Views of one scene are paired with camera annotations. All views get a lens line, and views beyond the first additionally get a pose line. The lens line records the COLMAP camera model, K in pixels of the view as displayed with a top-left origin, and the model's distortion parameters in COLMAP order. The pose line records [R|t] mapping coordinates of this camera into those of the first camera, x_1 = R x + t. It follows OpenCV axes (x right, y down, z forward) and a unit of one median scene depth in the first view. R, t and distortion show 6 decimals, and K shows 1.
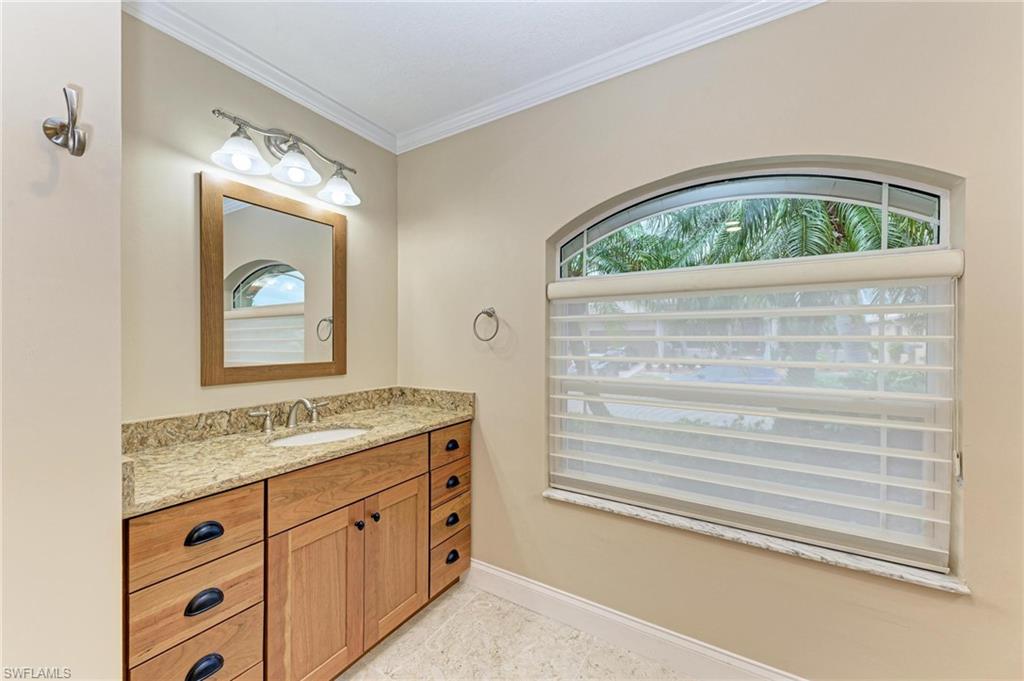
lens RADIAL K [[388.7, 0, 516.3], [0, 388.7, 343.6], [0, 0, 1]] dist [0.014627, -0.000259]
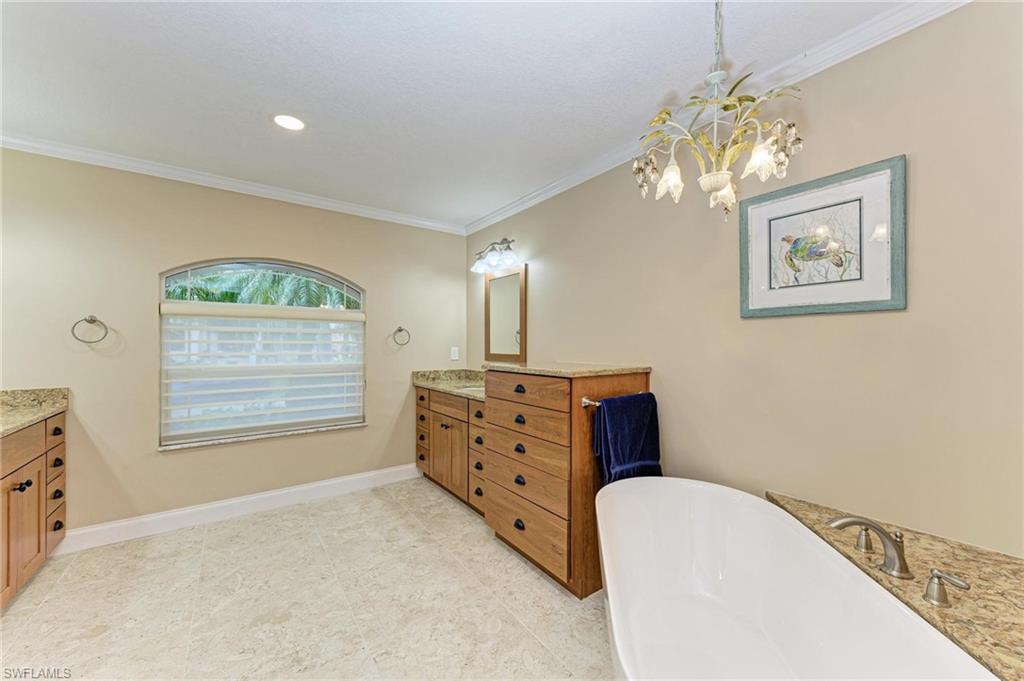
lens RADIAL K [[388.7, 0, 516.3], [0, 388.7, 343.6], [0, 0, 1]] dist [0.014627, -0.000259]
pose [[0.374110, -0.001743, 0.927383, -0.759765], [0.009229, 0.999956, -0.001844, 0.009990], [-0.927338, 0.009249, 0.374110, -0.744722]]
